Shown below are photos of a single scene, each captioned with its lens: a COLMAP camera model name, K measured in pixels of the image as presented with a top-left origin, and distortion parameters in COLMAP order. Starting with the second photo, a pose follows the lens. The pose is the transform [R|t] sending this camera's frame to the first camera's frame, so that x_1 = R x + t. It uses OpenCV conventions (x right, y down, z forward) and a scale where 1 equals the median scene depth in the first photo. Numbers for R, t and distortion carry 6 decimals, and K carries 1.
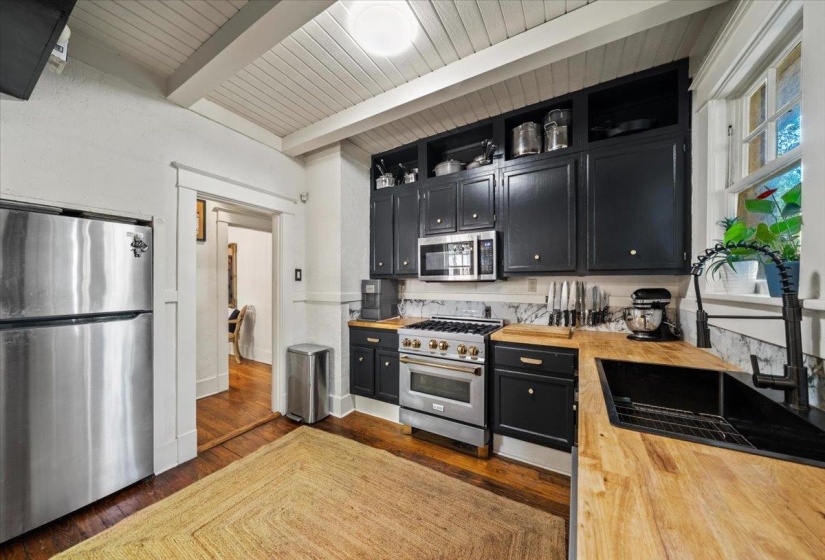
lens RADIAL K [[285.1, 0, 412.8], [0, 285.1, 284.3], [0, 0, 1]] dist [-0.000317, -0.000050]
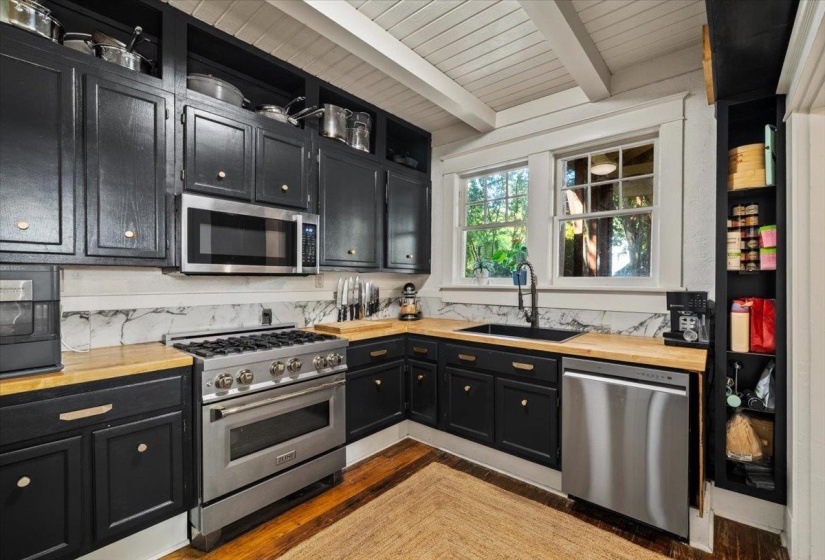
lens RADIAL K [[339.8, 0, 460.8], [0, 339.8, 282.3], [0, 0, 1]] dist [-0.001870, -0.000375]
pose [[0.119680, -0.004038, 0.992804, -0.647110], [-0.000560, 0.999991, 0.004134, 0.004419], [-0.992812, -0.001050, 0.119677, 0.462977]]
